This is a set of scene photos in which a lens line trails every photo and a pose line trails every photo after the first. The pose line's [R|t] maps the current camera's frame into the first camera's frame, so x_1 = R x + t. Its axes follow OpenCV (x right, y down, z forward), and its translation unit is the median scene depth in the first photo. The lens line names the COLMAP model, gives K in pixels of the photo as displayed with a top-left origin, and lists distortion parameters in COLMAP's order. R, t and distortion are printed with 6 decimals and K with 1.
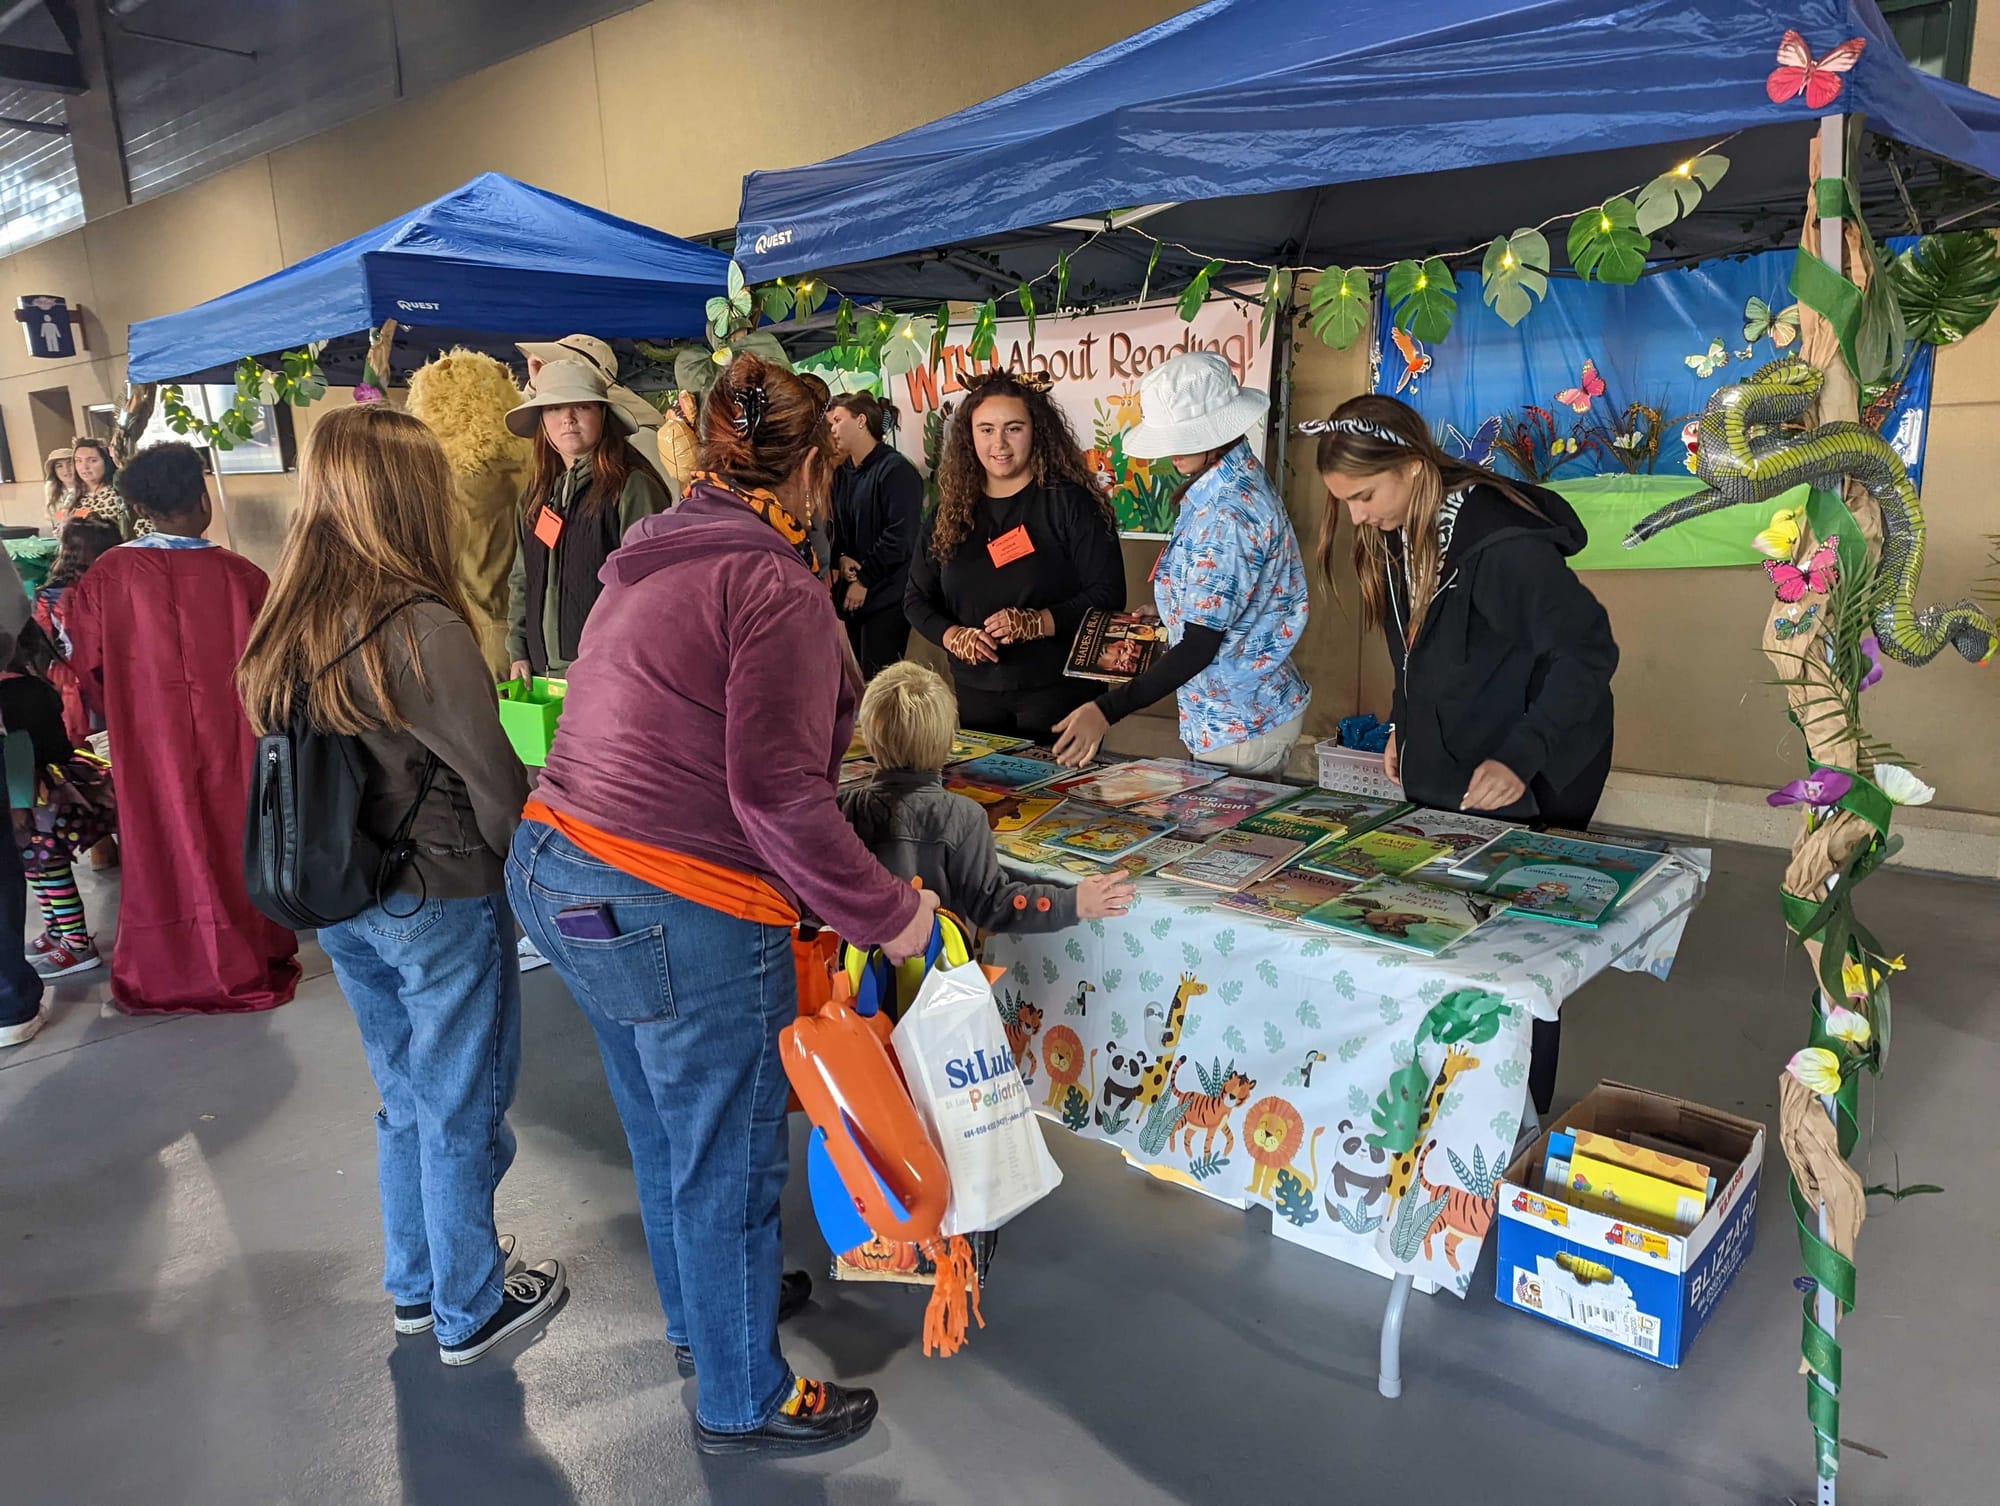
lens RADIAL K [[1393.2, 0, 988.8], [0, 1393.2, 759.4], [0, 0, 1]] dist [0.063548, -0.051778]
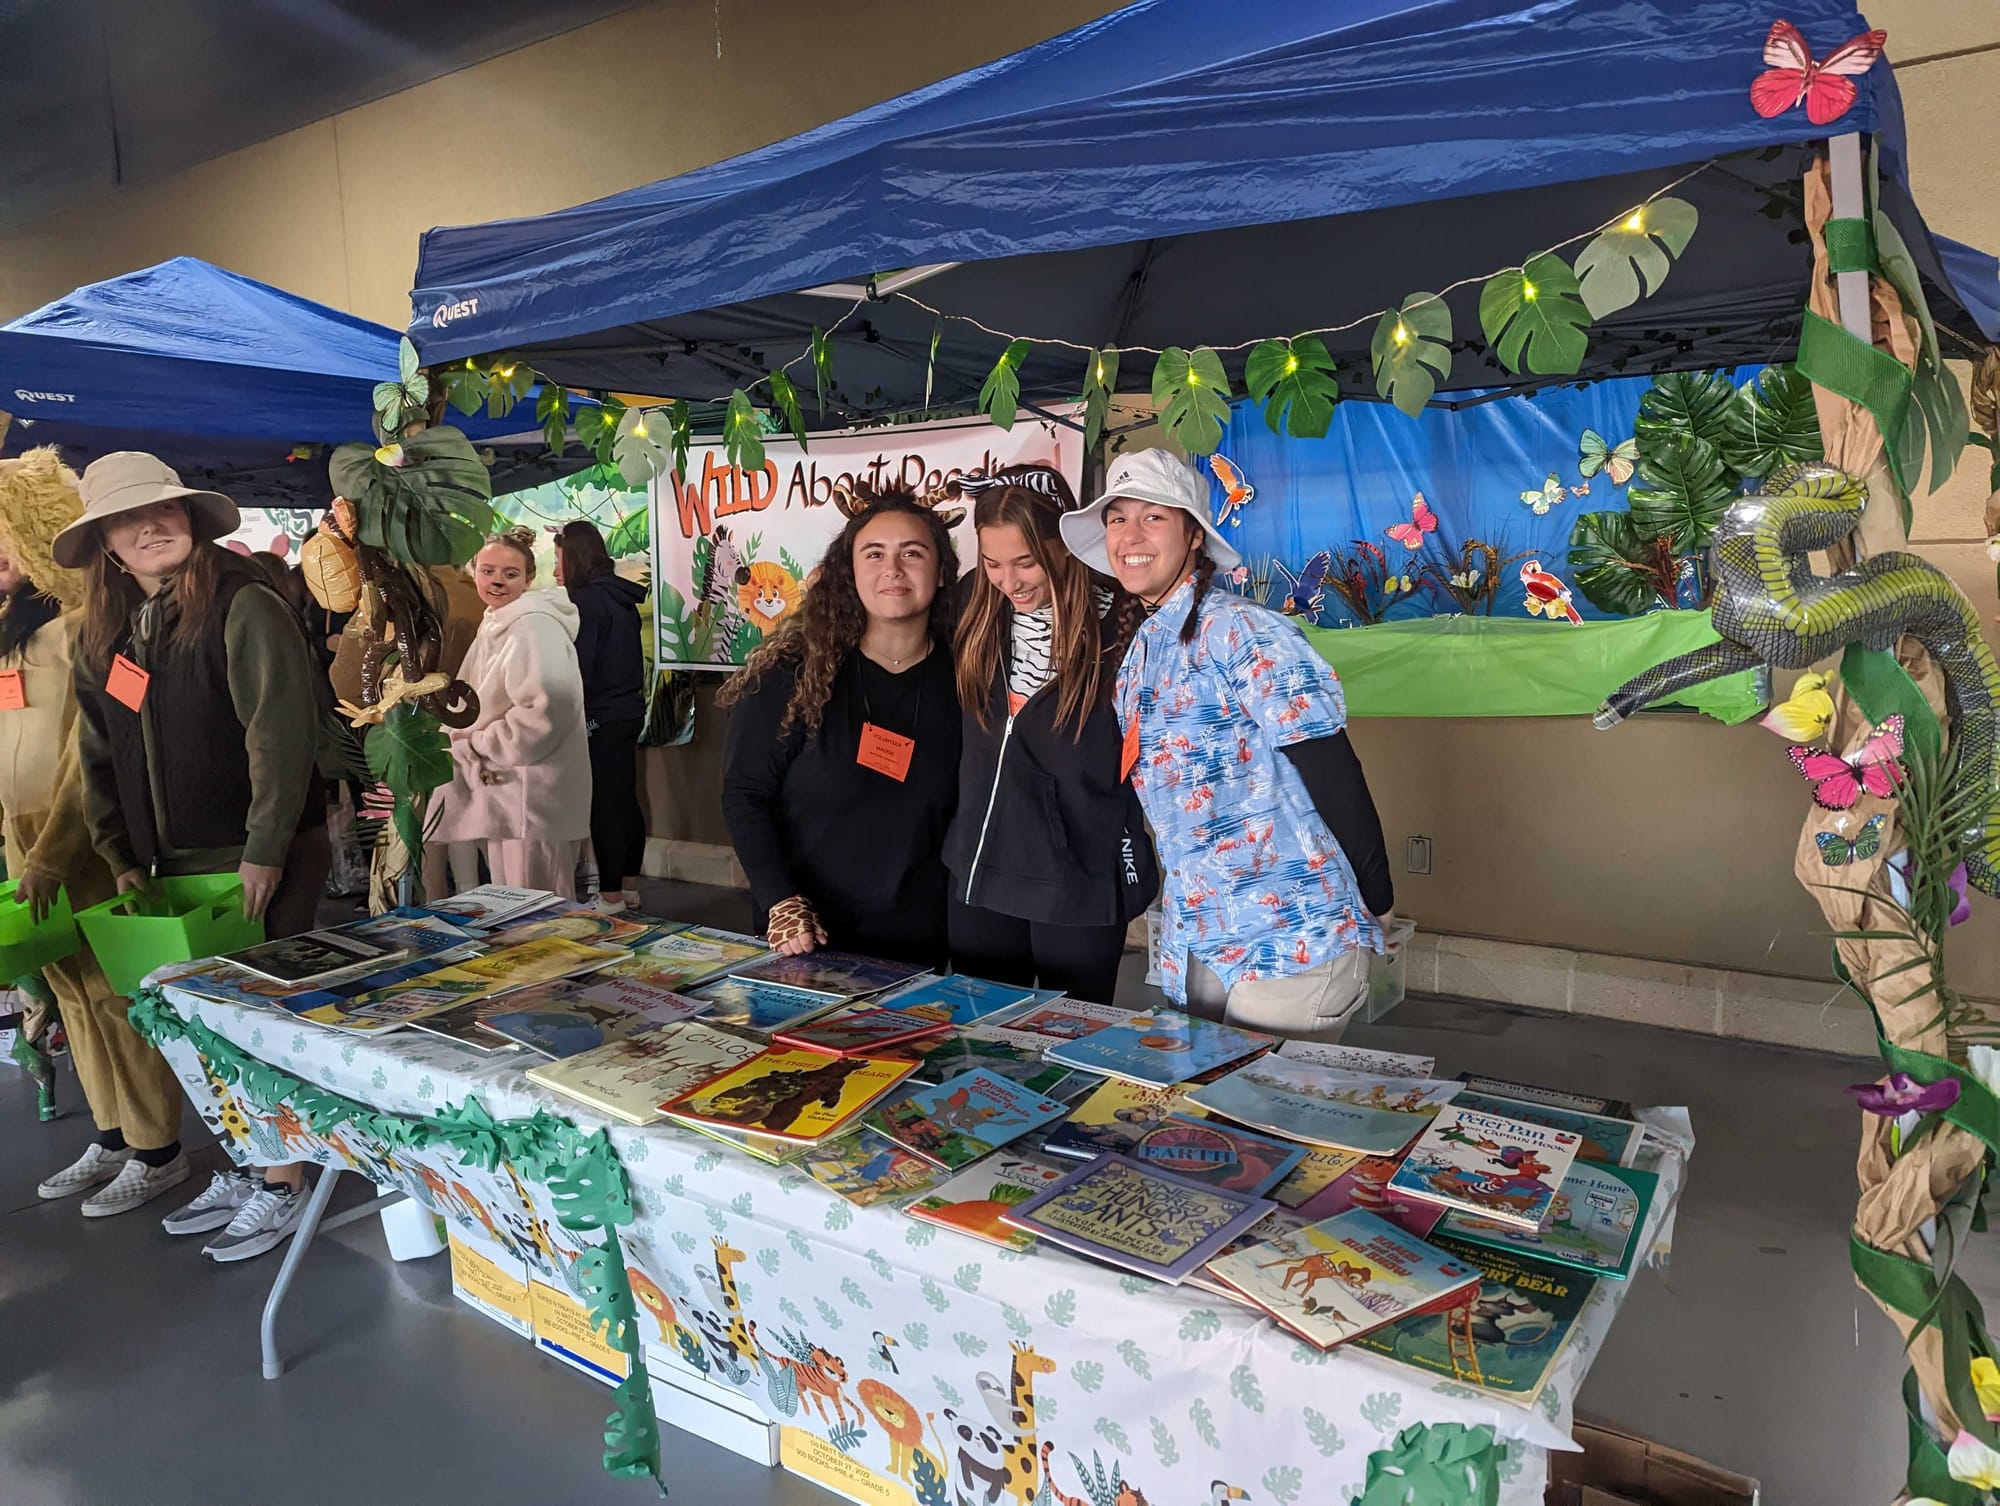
lens RADIAL K [[1393.2, 0, 1008.6], [0, 1393.2, 755.5], [0, 0, 1]] dist [0.063548, -0.051778]
pose [[0.990017, -0.006082, 0.140820, 0.046346], [0.019320, 0.995494, -0.092833, -0.052848], [-0.139621, 0.094627, 0.985673, 0.245465]]
